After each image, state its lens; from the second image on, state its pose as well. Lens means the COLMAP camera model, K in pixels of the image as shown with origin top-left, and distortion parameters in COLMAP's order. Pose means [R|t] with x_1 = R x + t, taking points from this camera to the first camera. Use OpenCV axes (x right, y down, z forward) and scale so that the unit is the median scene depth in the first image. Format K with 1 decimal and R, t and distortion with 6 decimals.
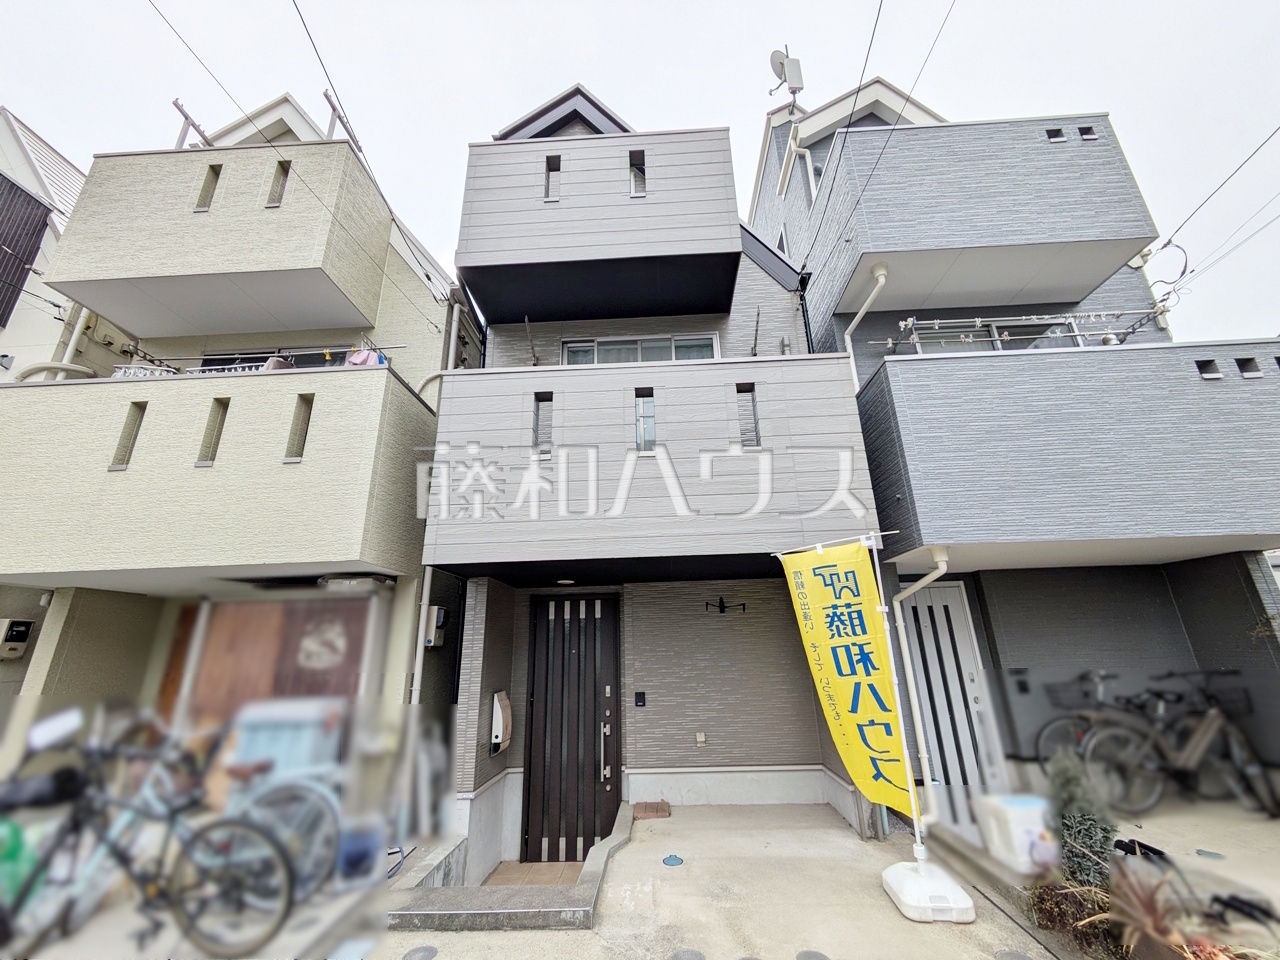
lens RADIAL K [[503.8, 0, 643.2], [0, 503.8, 483.4], [0, 0, 1]] dist [-0.001765, 0.002029]
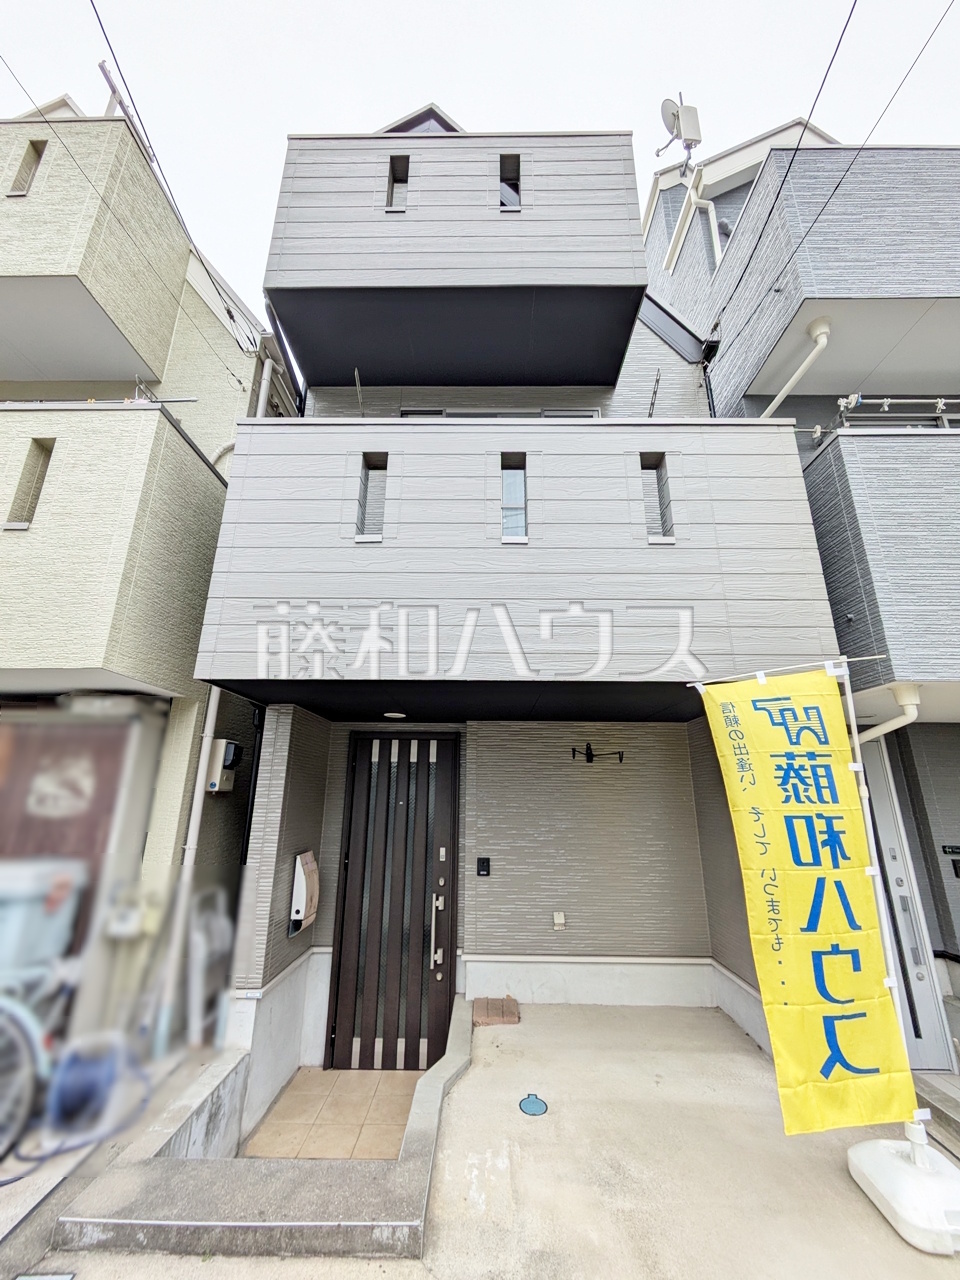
lens RADIAL K [[503.8, 0, 479.4], [0, 503.8, 644.1], [0, 0, 1]] dist [-0.001765, 0.002029]
pose [[0.998935, 0.042562, 0.017824, -0.043526], [-0.043091, 0.998608, 0.030412, 0.058505], [-0.016505, -0.031147, 0.999379, 0.231551]]
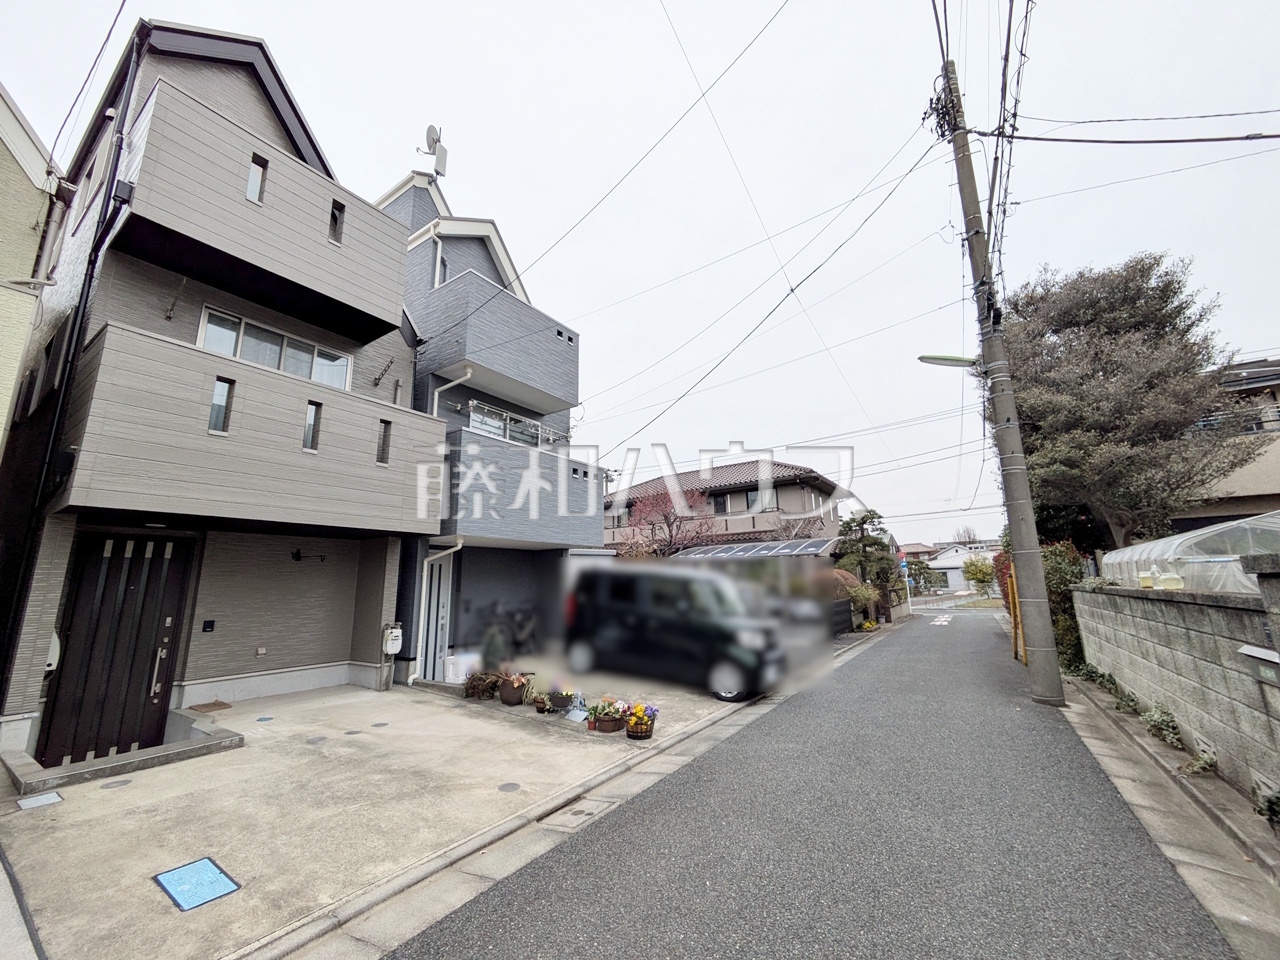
lens RADIAL K [[503.8, 0, 643.2], [0, 503.8, 479.9], [0, 0, 1]] dist [-0.001765, 0.002029]
pose [[0.519941, 0.192407, 0.832250, -0.566769], [-0.263414, 0.962934, -0.058055, -0.122776], [-0.812573, -0.189041, 0.551352, -0.478126]]
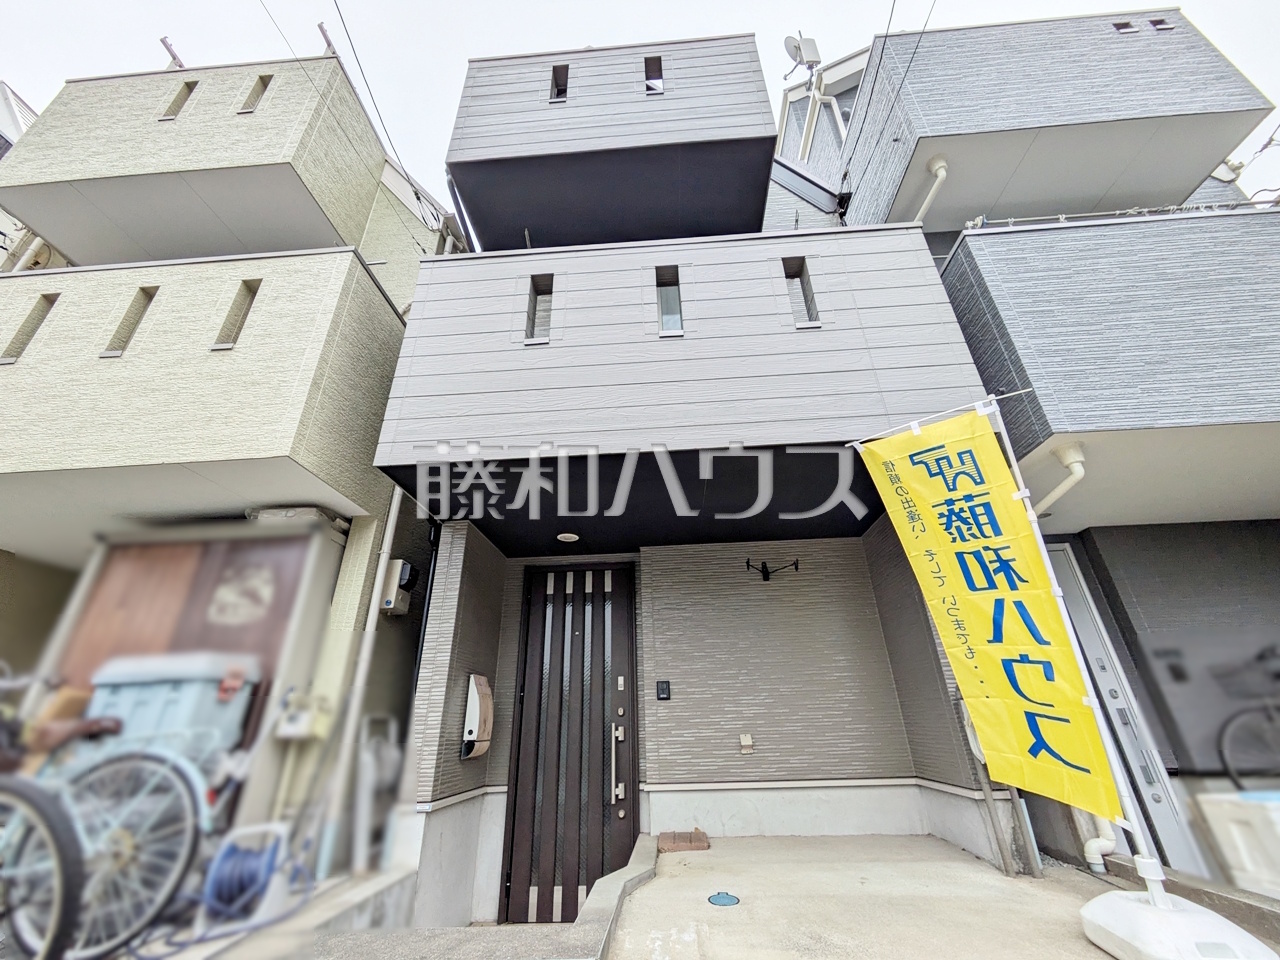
lens RADIAL K [[503.8, 0, 642.2], [0, 503.8, 483.6], [0, 0, 1]] dist [-0.001765, 0.002029]
pose [[0.999772, -0.008463, -0.019627, -0.021322], [0.005832, 0.991437, -0.130452, 0.229023], [0.020563, 0.130308, 0.991260, 0.217625]]
